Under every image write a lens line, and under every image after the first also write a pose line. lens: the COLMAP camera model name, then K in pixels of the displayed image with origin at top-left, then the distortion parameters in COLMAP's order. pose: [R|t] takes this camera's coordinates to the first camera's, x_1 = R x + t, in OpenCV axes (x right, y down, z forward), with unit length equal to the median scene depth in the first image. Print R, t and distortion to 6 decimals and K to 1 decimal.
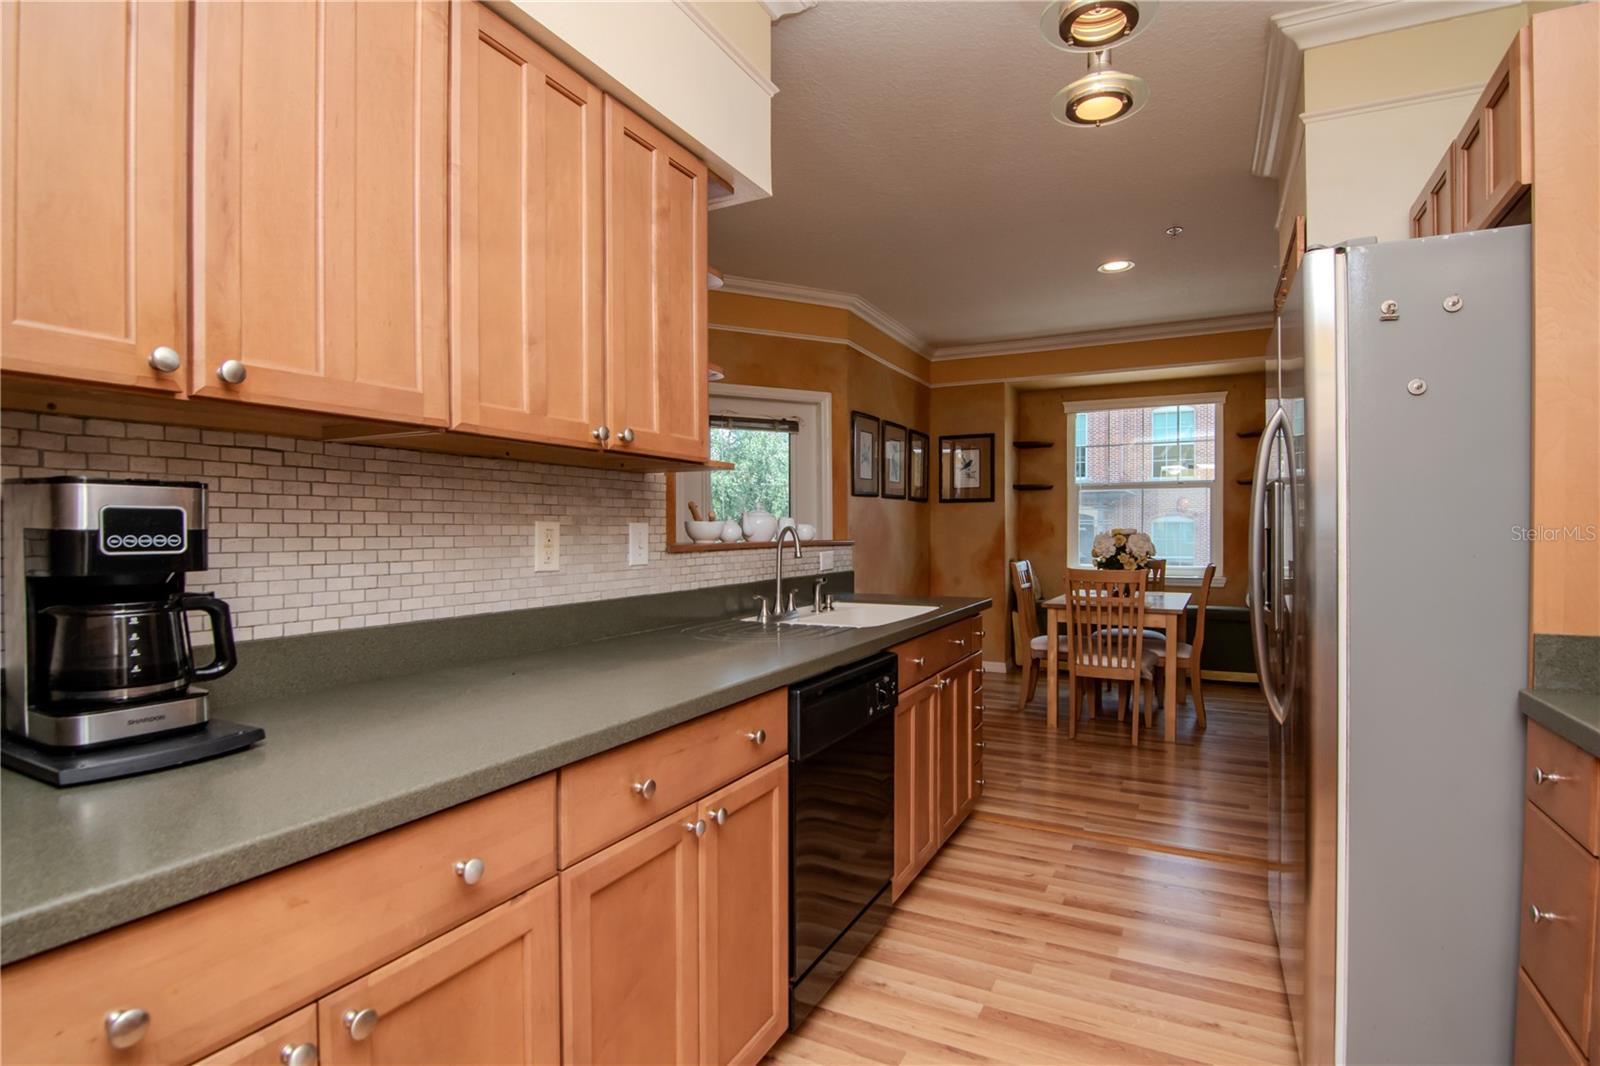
lens RADIAL K [[793.1, 0, 786.7], [0, 793.1, 538.1], [0, 0, 1]] dist [0.005259, -0.010924]
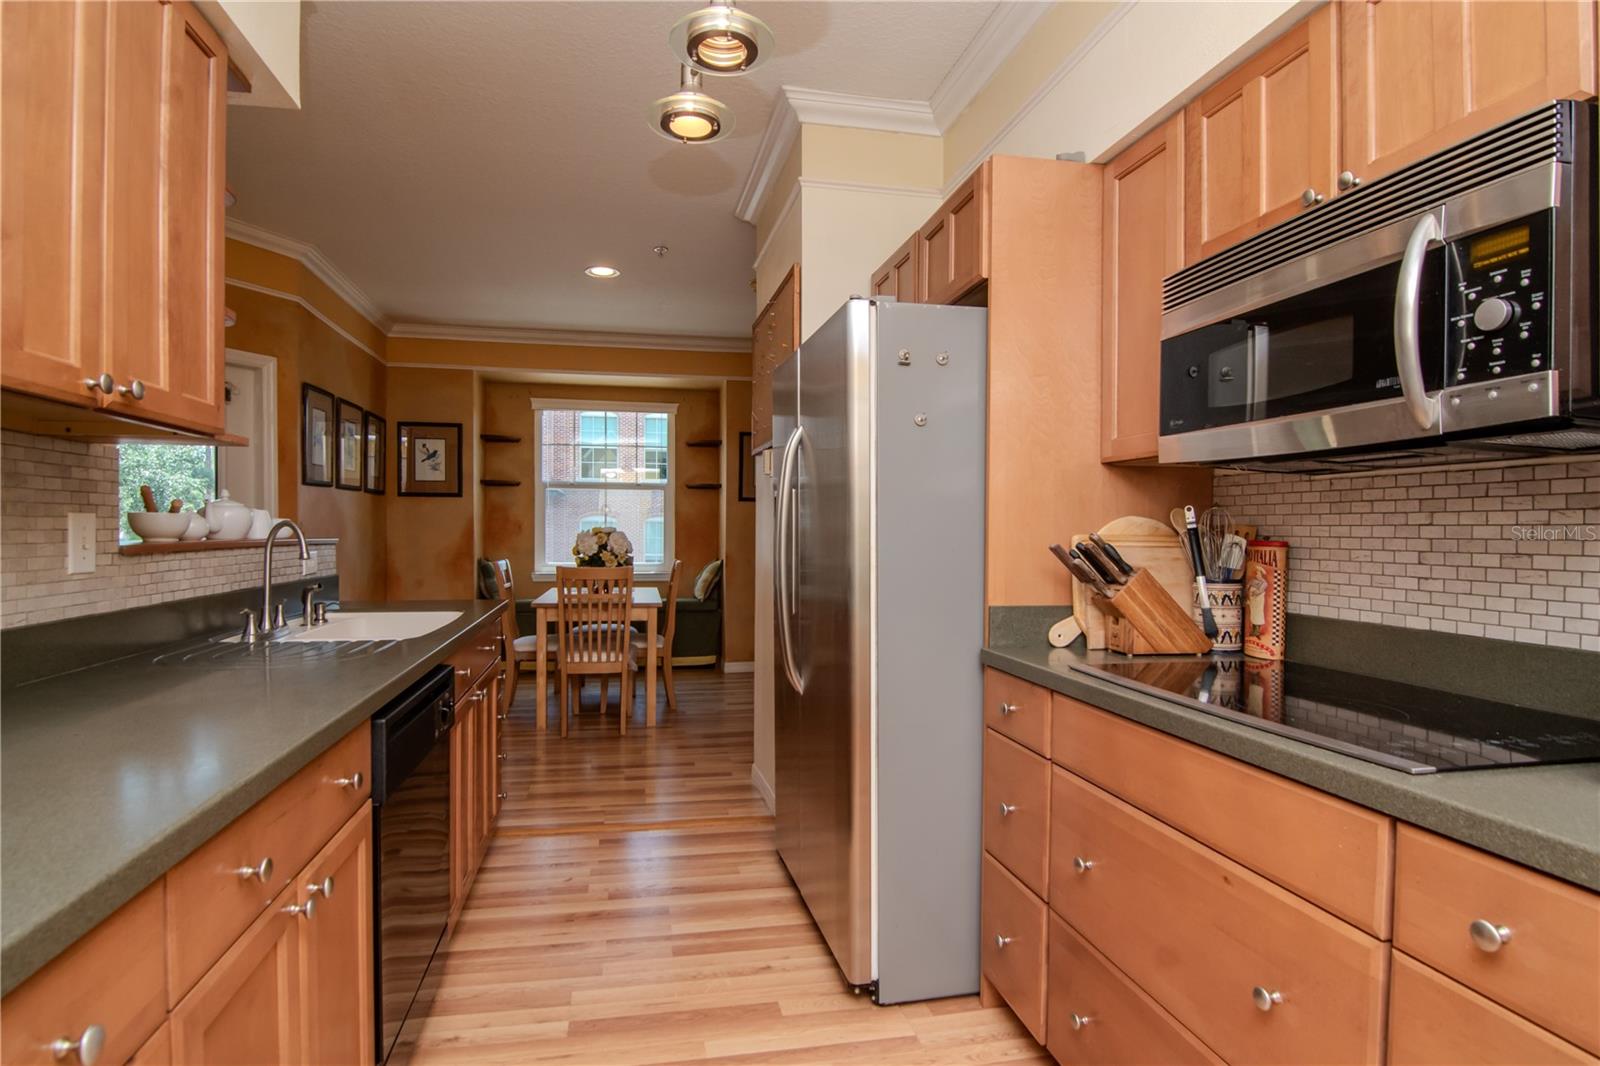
lens RADIAL K [[827.7, 0, 744.5], [0, 827.7, 538.3], [0, 0, 1]] dist [0.009018, -0.015157]
pose [[0.801930, 0.000602, 0.597418, -0.136195], [-0.002189, 0.999996, 0.001931, 0.000290], [-0.597415, -0.002856, 0.801927, 0.051415]]
